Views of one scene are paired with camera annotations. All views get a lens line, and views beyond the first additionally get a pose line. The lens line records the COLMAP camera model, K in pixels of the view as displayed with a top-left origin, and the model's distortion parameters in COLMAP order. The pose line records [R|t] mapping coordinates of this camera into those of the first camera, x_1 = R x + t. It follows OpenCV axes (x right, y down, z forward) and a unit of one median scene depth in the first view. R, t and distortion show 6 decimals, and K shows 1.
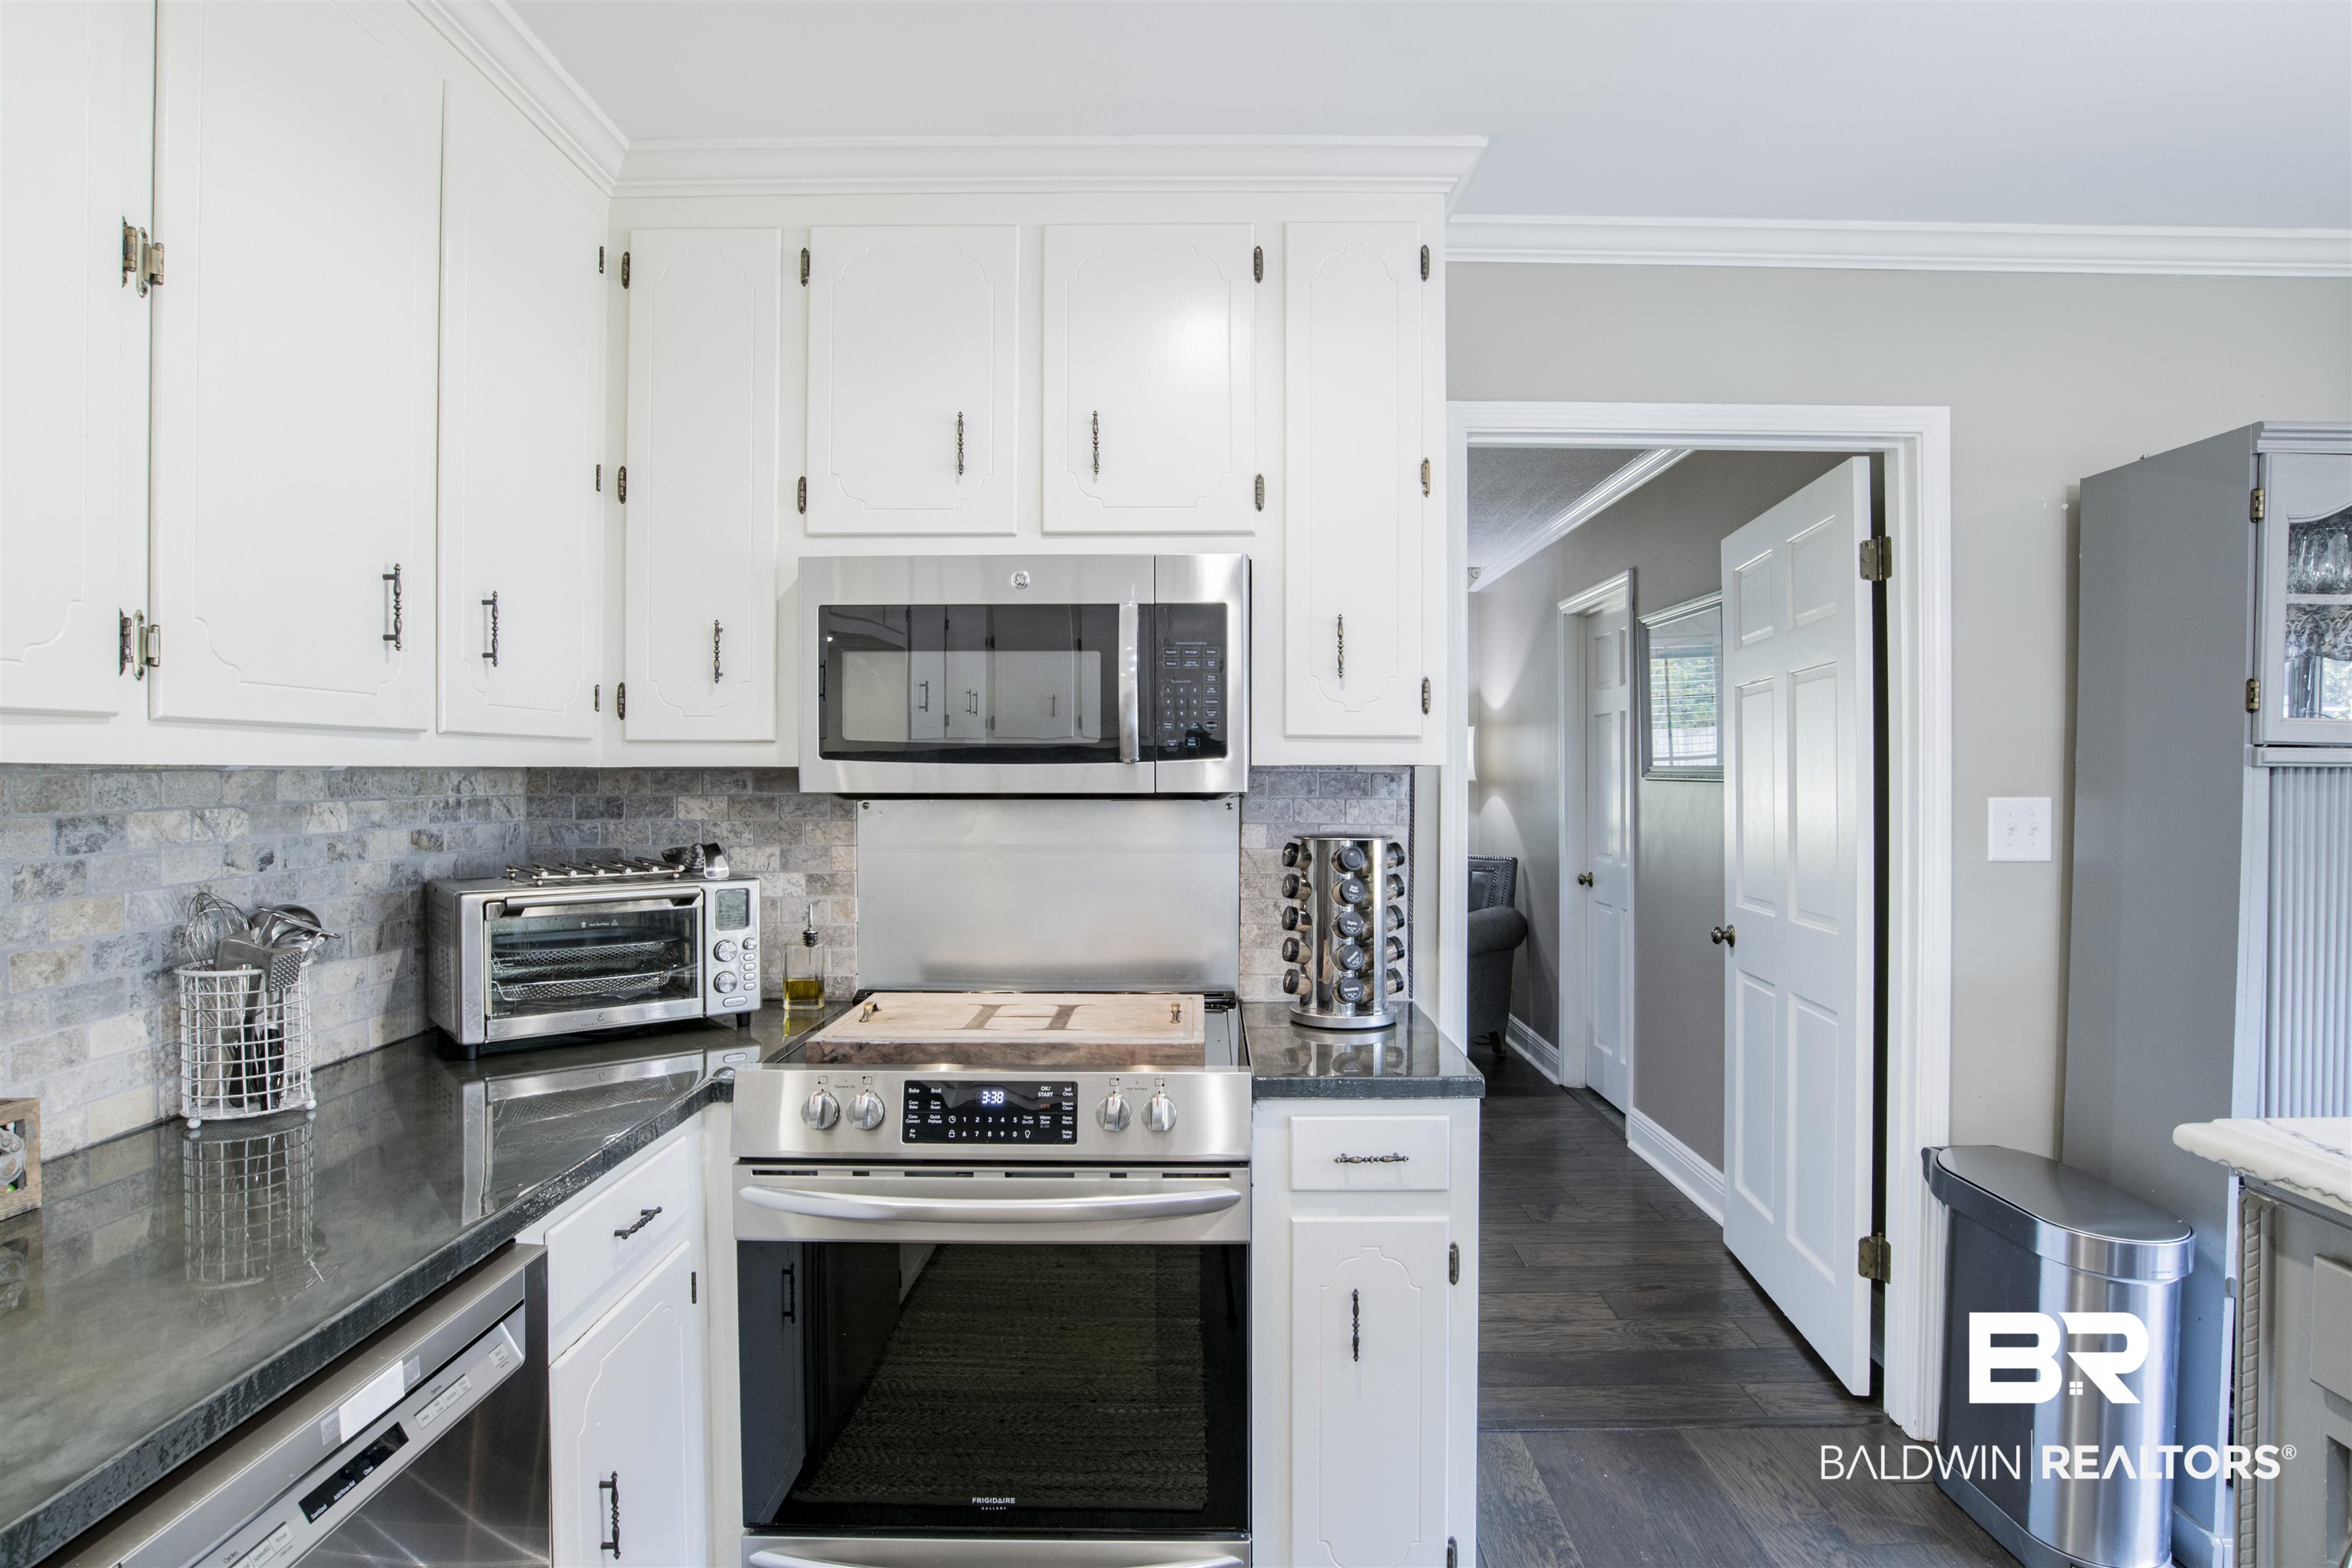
lens RADIAL K [[1237.4, 0, 1184.8], [0, 1237.4, 778.4], [0, 0, 1]] dist [-0.063495, 0.027035]
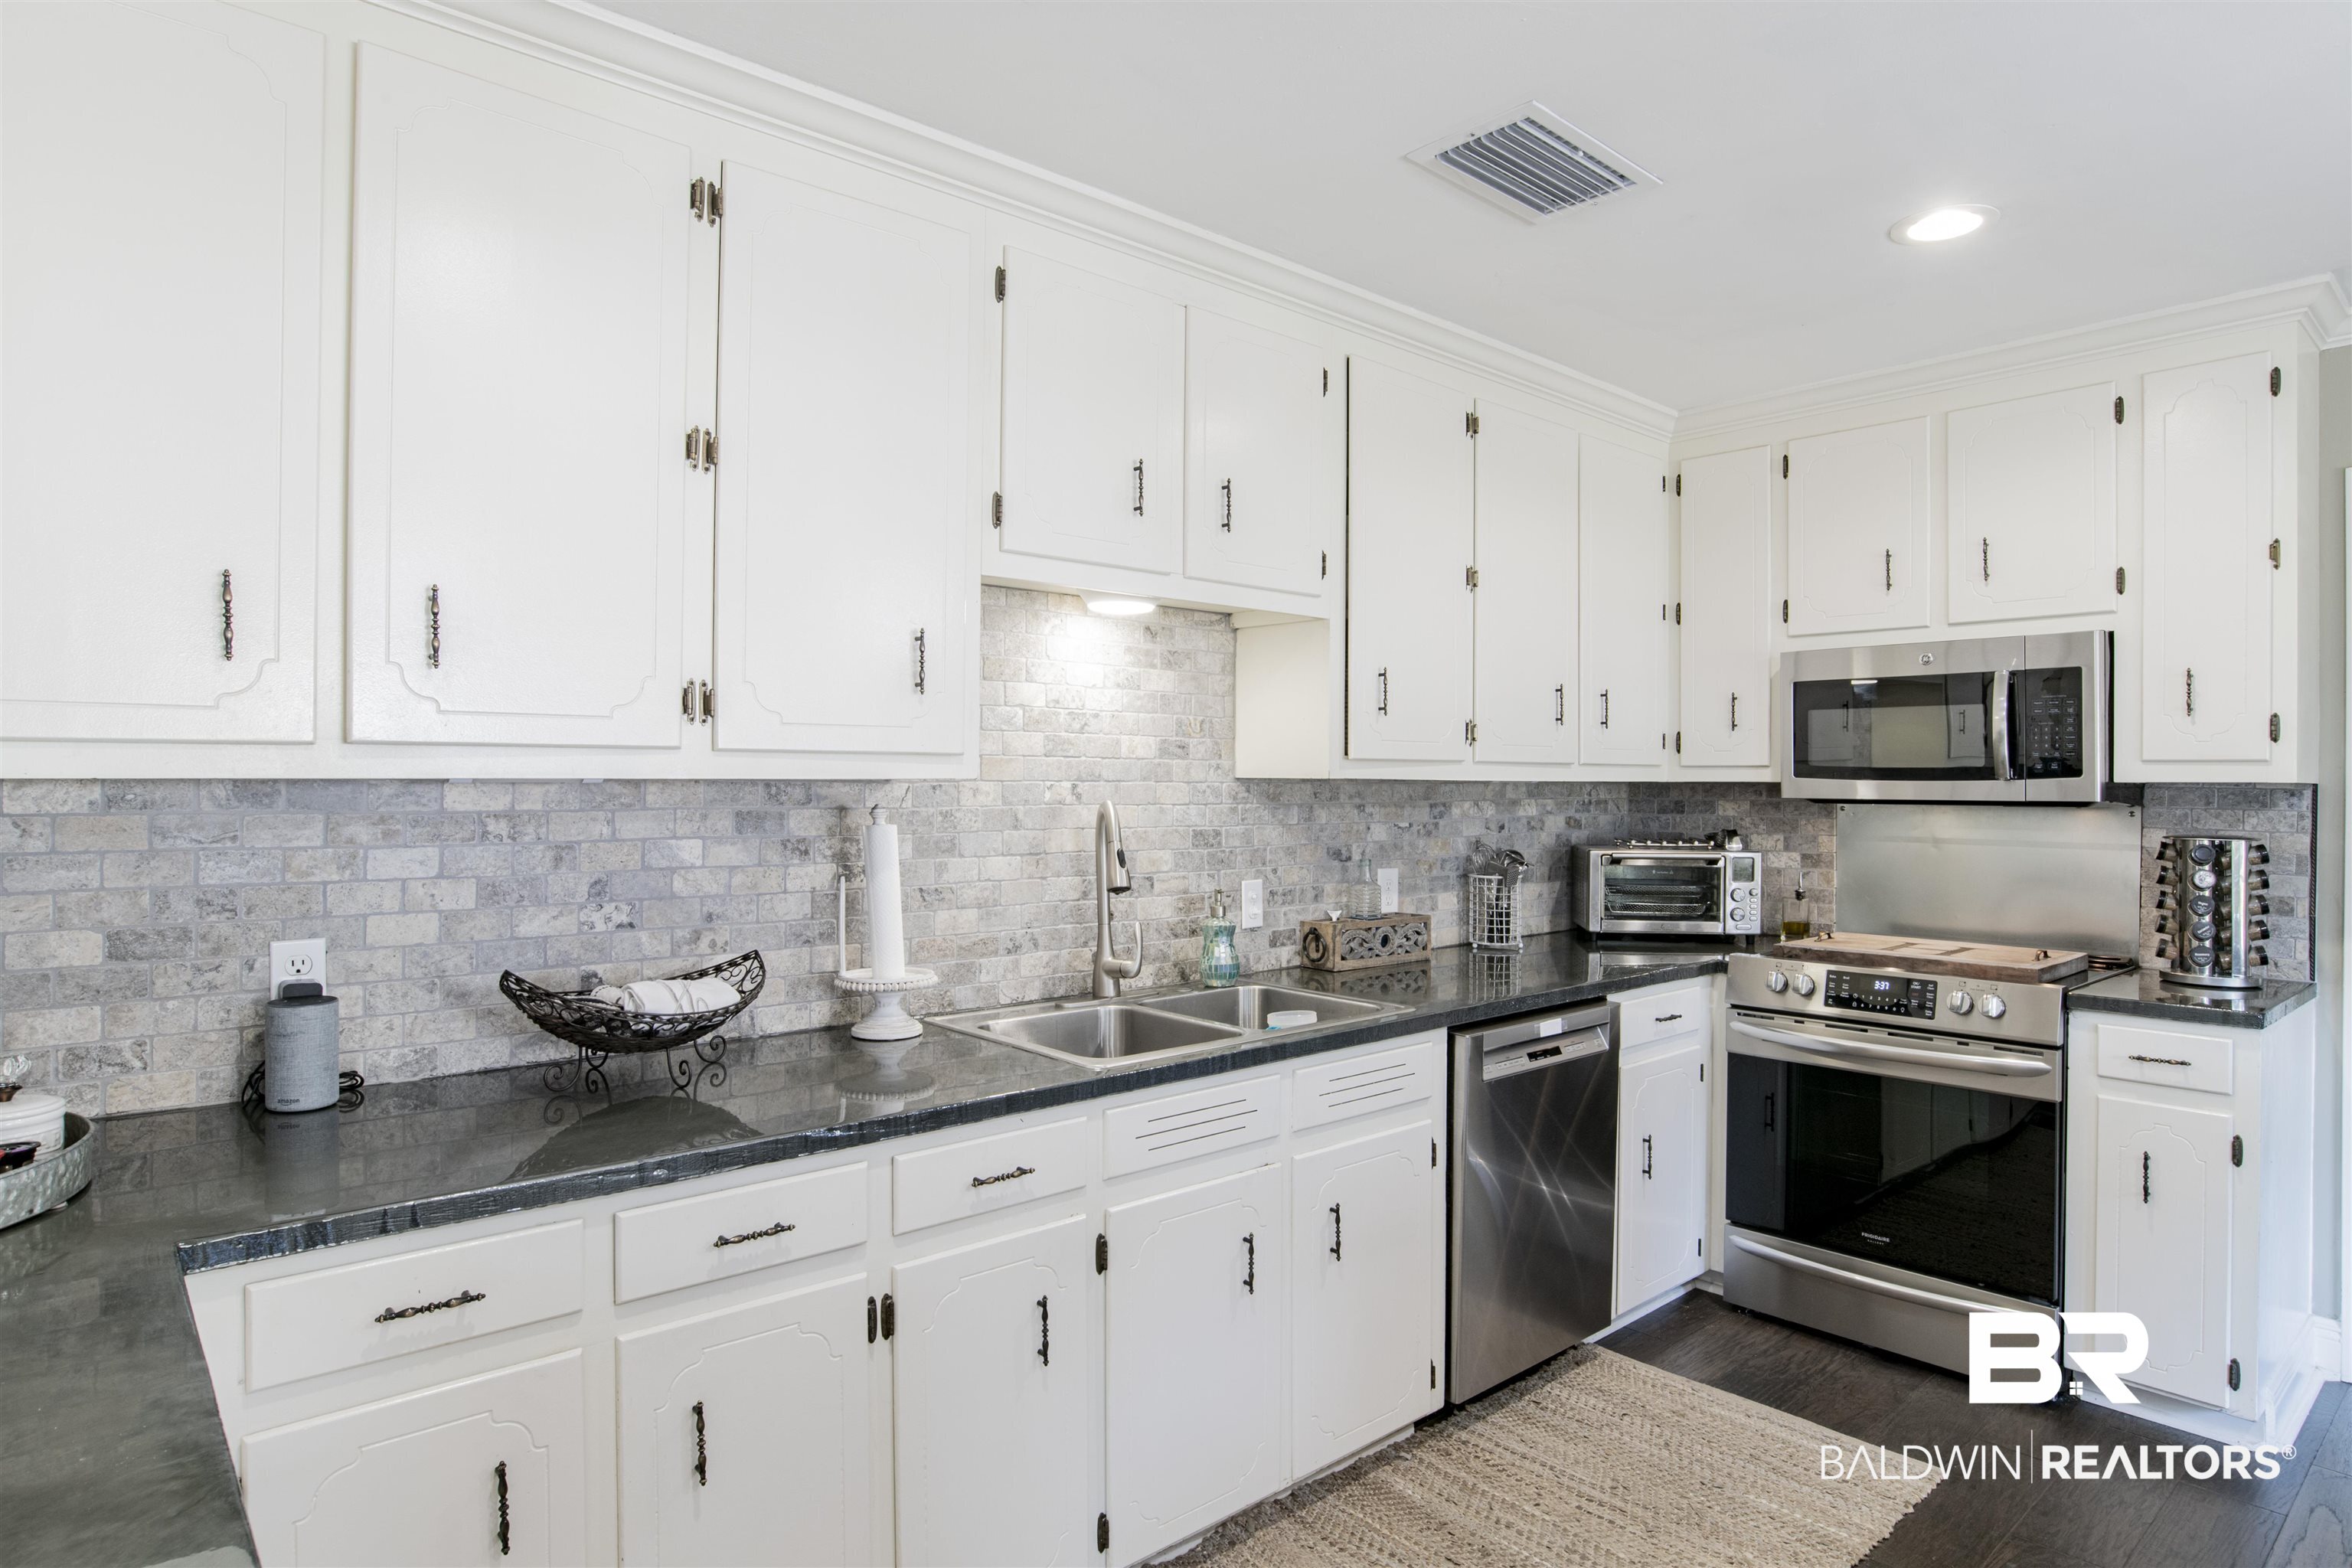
lens RADIAL K [[1324.8, 0, 1191.7], [0, 1324.8, 778.7], [0, 0, 1]] dist [-0.063035, 0.033236]
pose [[0.668226, 0.001724, -0.743957, 0.458830], [-0.009276, 0.999939, -0.006014, 0.003852], [0.743901, 0.010920, 0.668201, -0.741923]]
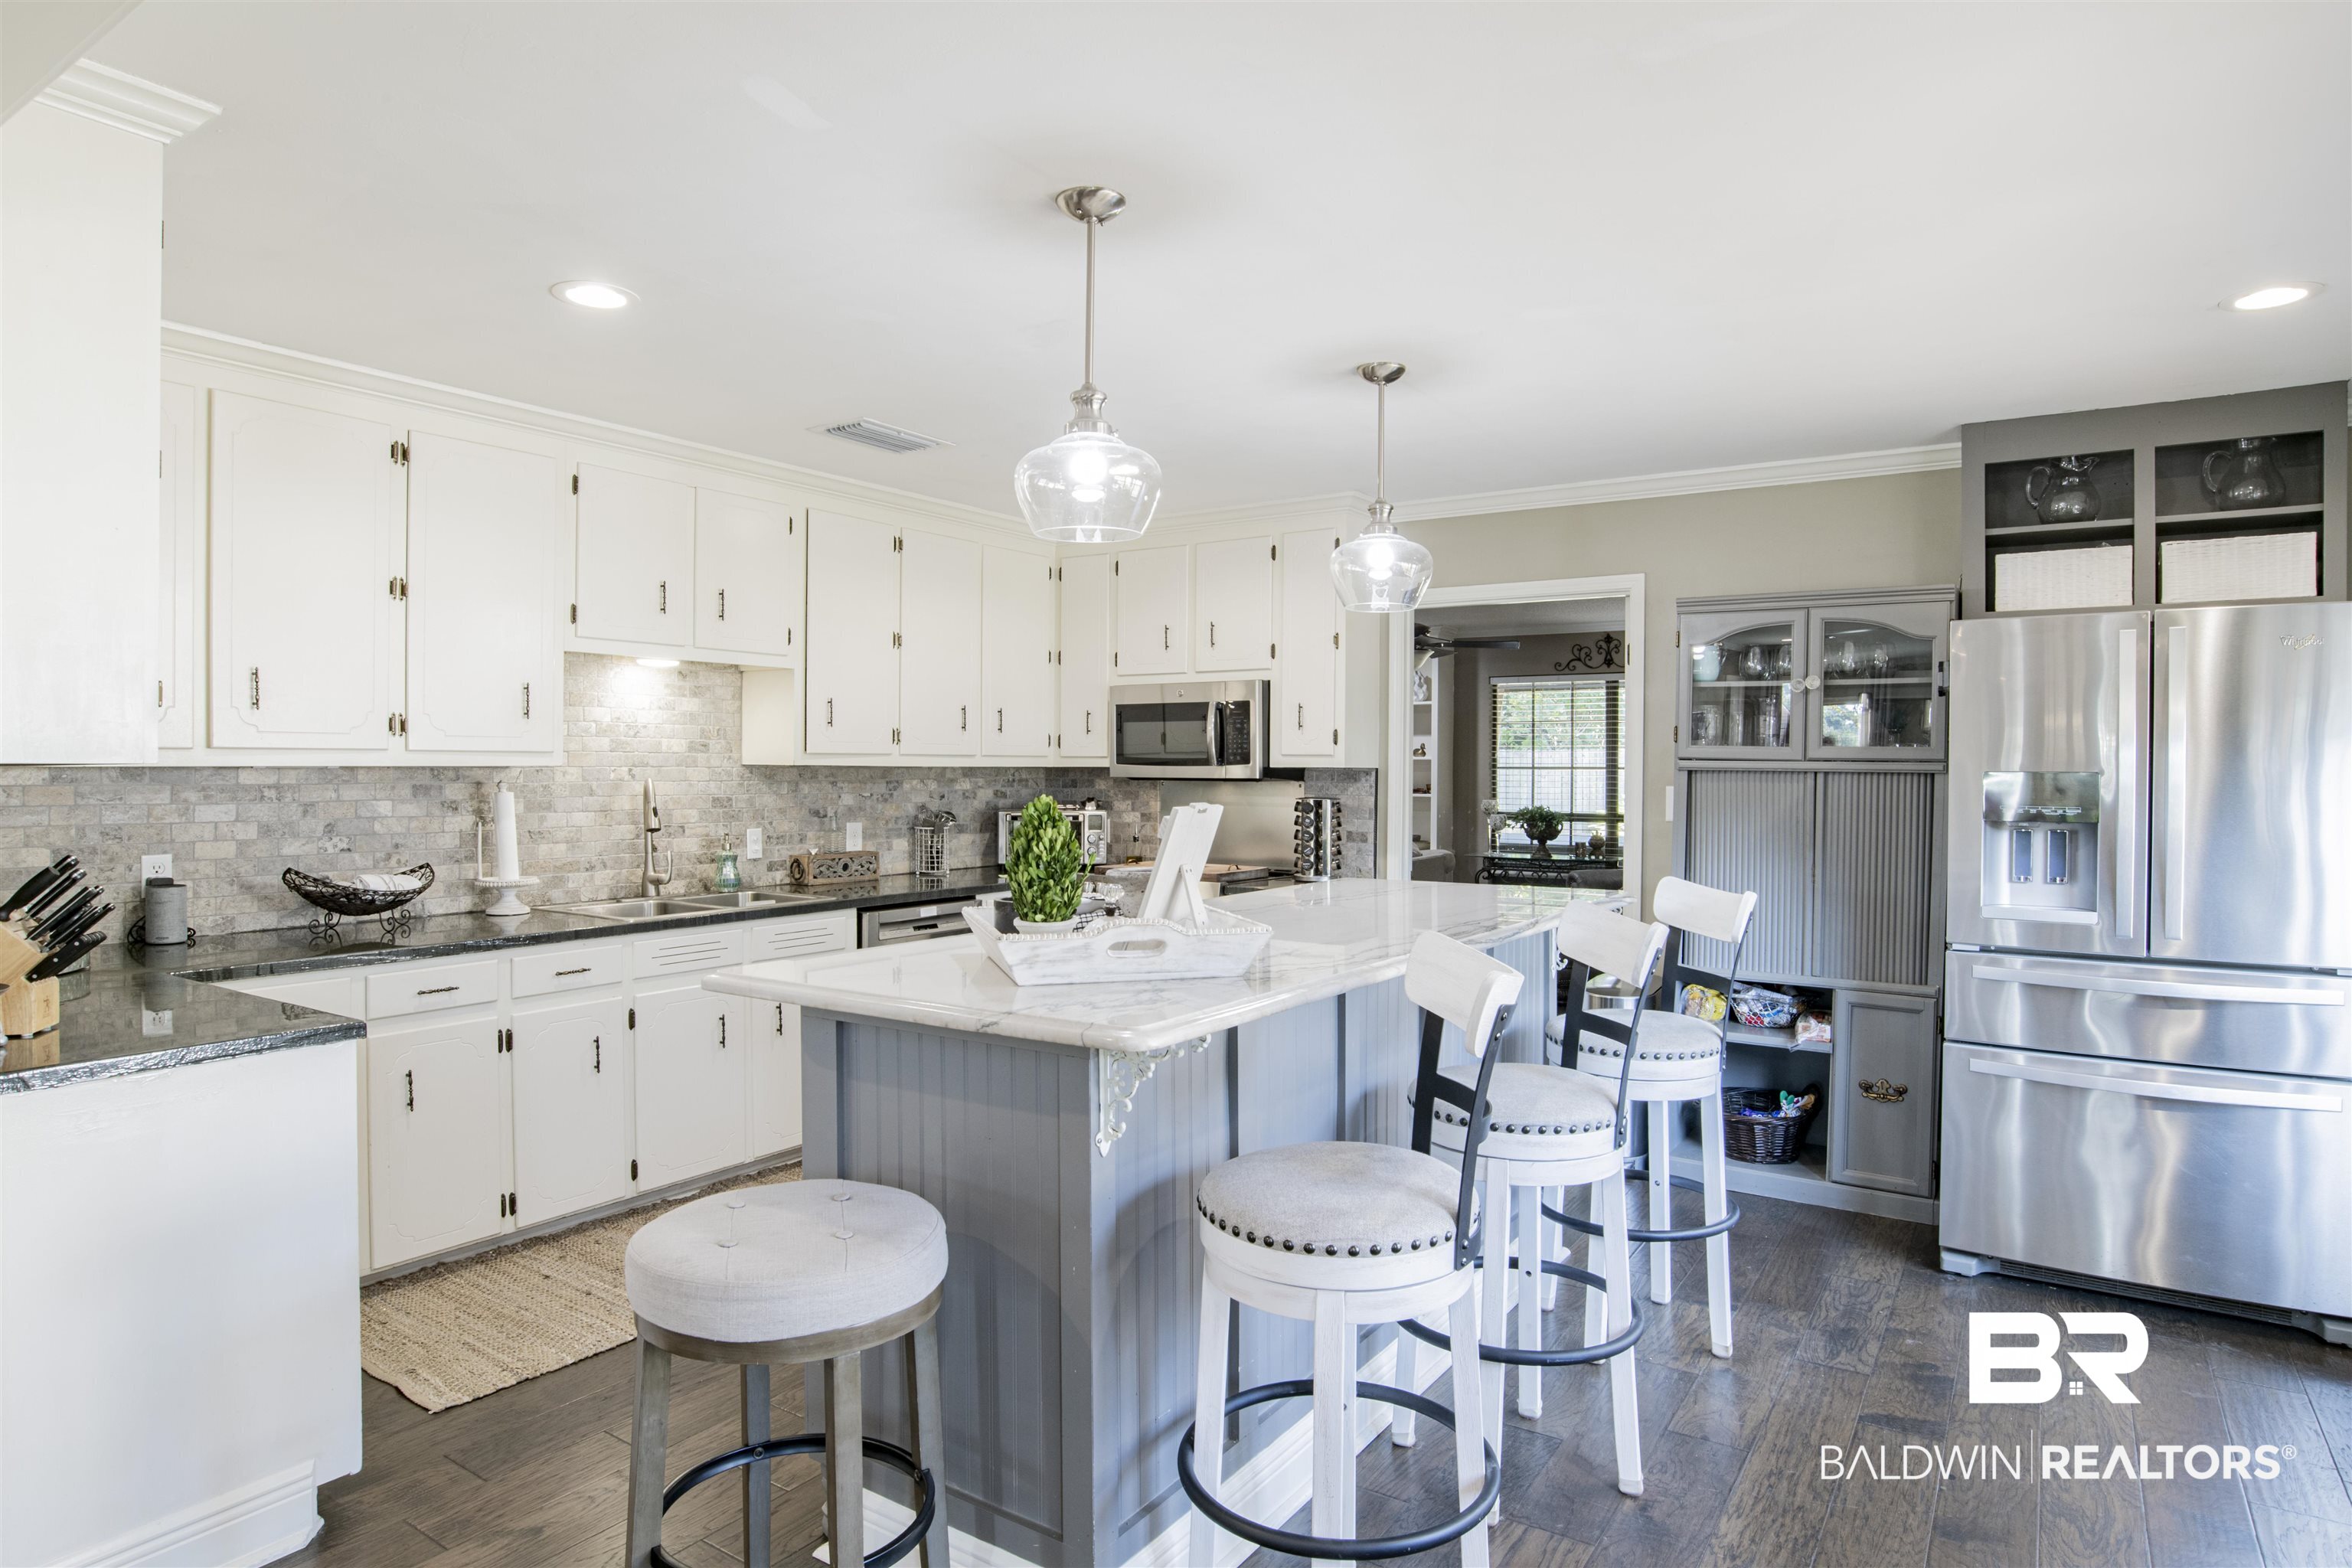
lens RADIAL K [[1324.8, 0, 1191.7], [0, 1324.8, 778.7], [0, 0, 1]] dist [-0.063035, 0.033236]
pose [[0.835432, 0.008718, -0.549524, 1.390024], [-0.007924, 0.999961, 0.003818, 0.003375], [0.549536, 0.001165, 0.835469, -1.259091]]
